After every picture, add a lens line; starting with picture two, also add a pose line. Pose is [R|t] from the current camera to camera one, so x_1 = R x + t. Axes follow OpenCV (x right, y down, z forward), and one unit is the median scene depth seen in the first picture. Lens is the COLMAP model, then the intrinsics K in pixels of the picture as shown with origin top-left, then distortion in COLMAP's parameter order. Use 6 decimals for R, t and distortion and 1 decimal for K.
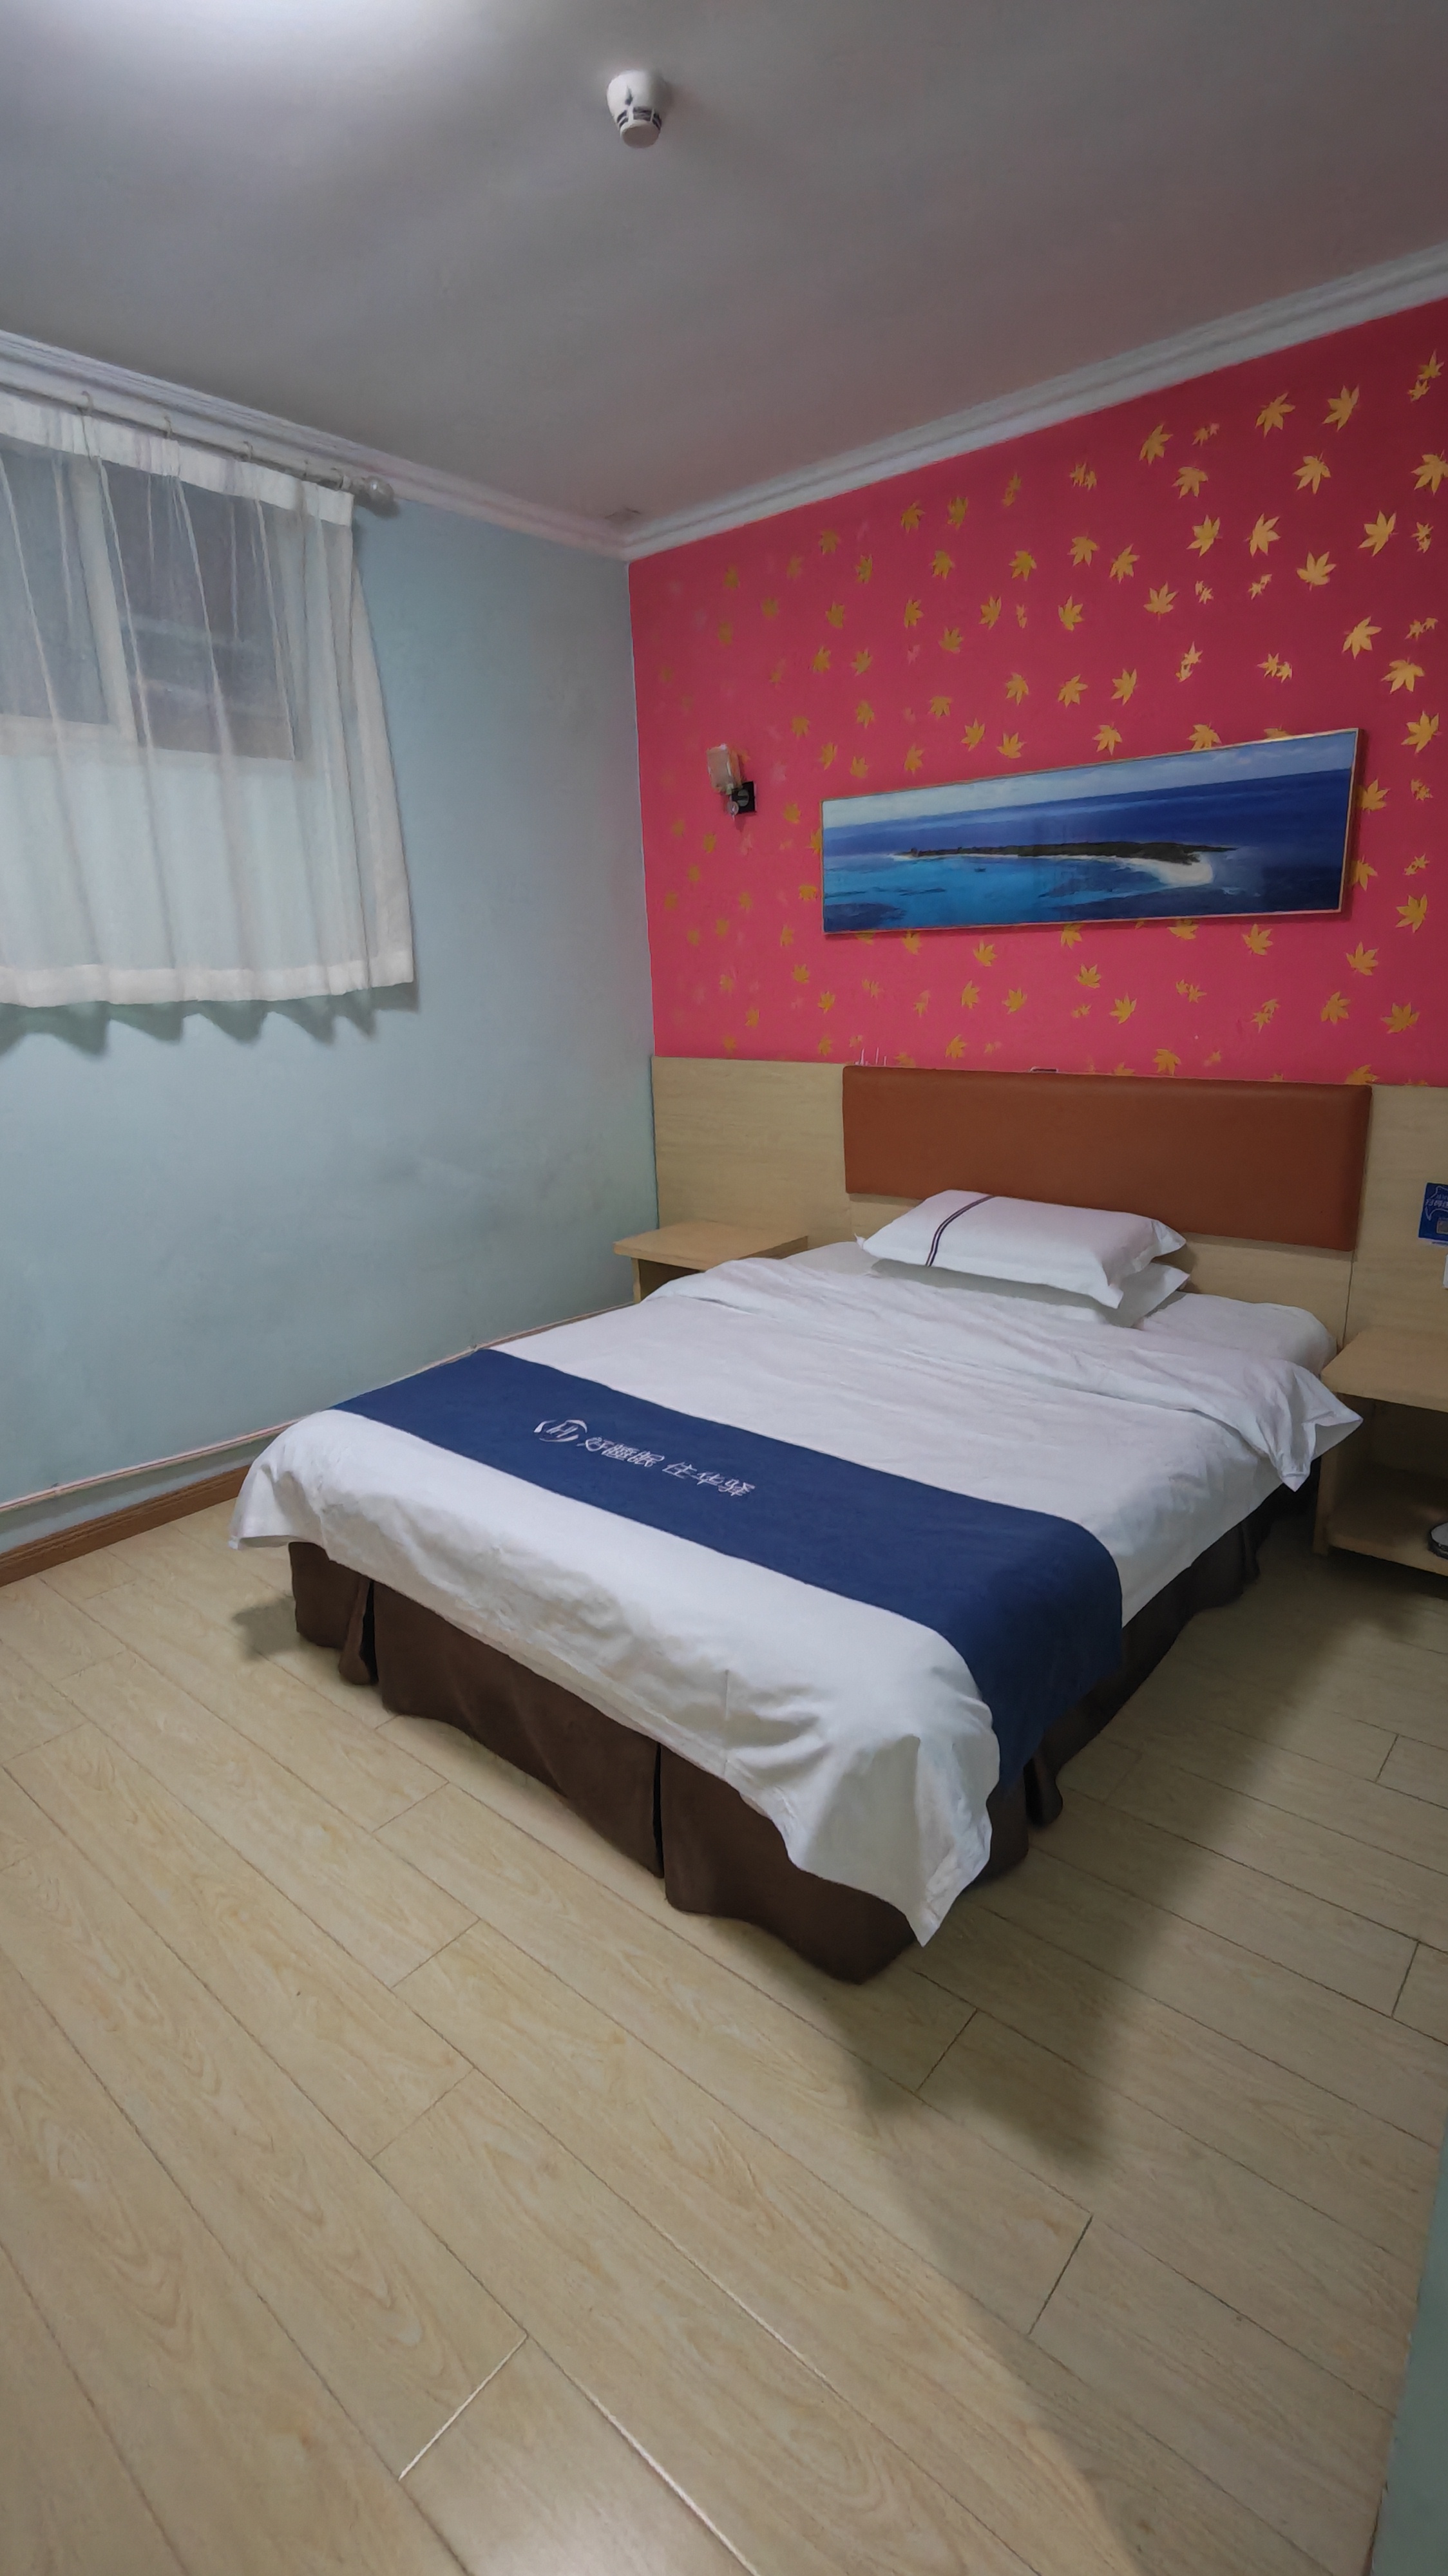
lens RADIAL K [[1186.7, 0, 724.0], [0, 1186.7, 1288.0], [0, 0, 1]] dist [-0.004762, 0.000208]
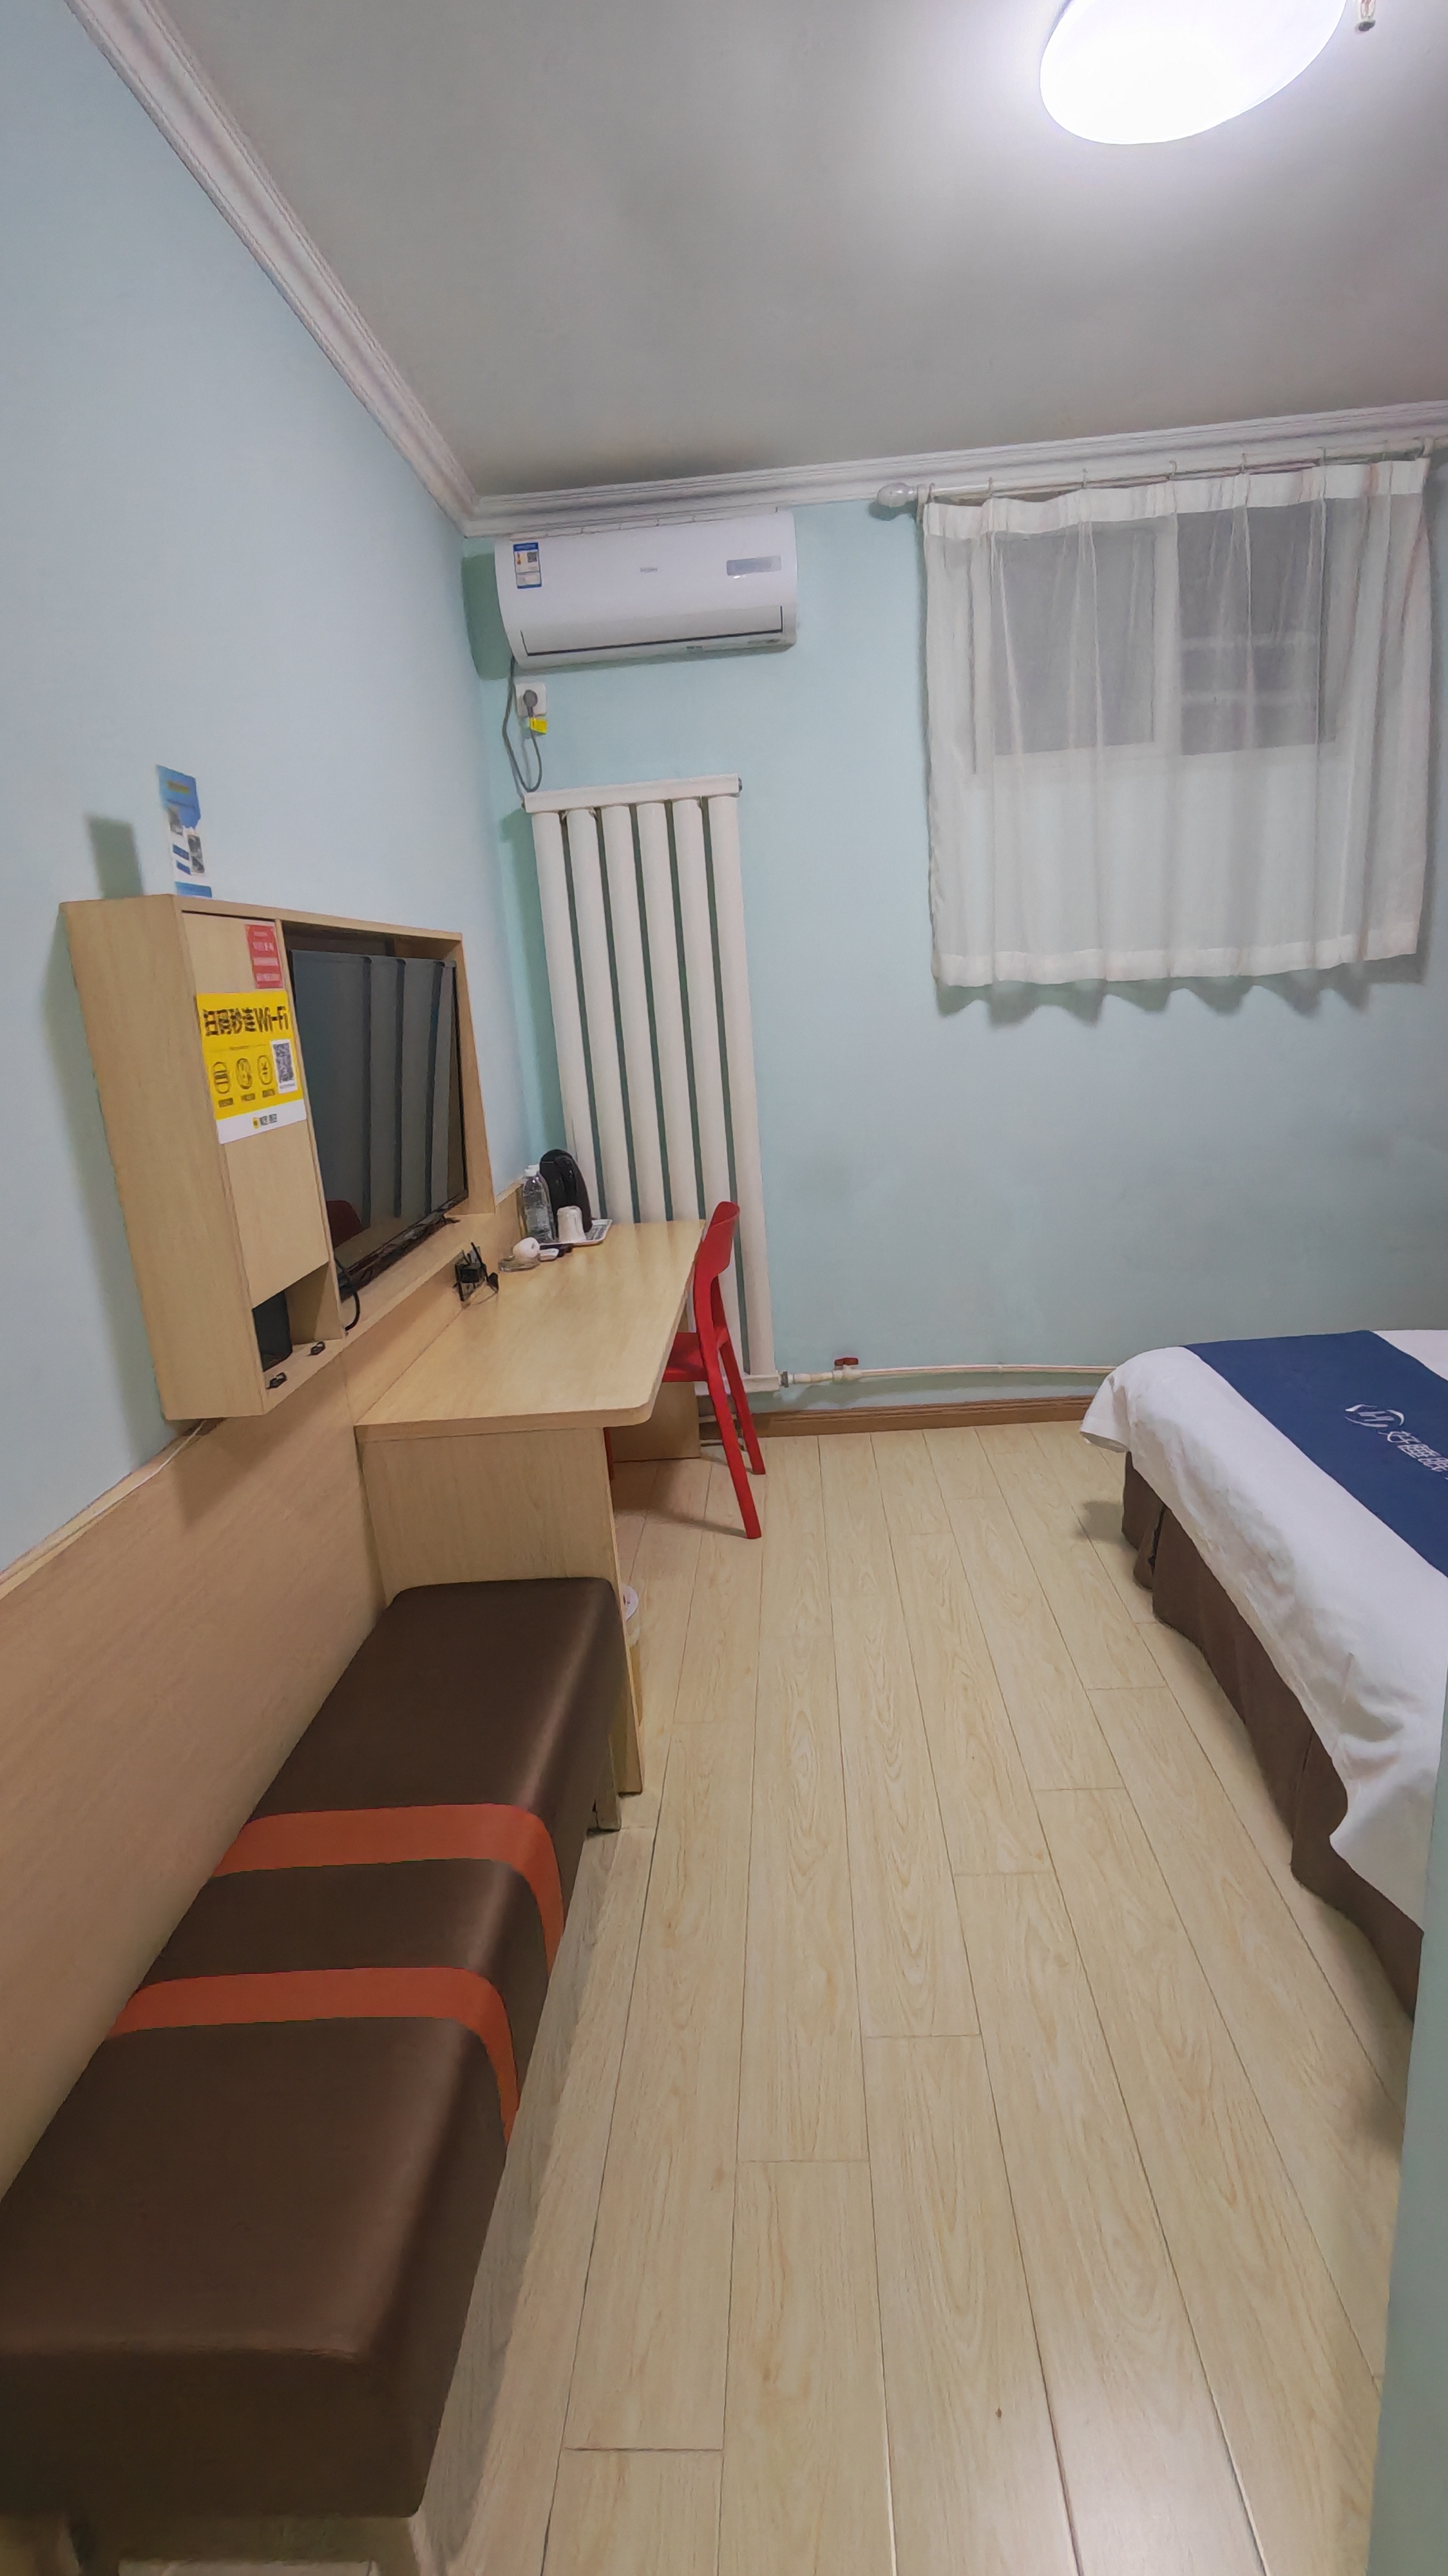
lens RADIAL K [[1186.7, 0, 724.0], [0, 1186.7, 1288.0], [0, 0, 1]] dist [-0.004762, 0.000208]
pose [[0.607227, 0.188682, -0.771799, 0.260475], [-0.167840, 0.979934, 0.107514, 0.000885], [0.776598, 0.064254, 0.626711, -0.036996]]
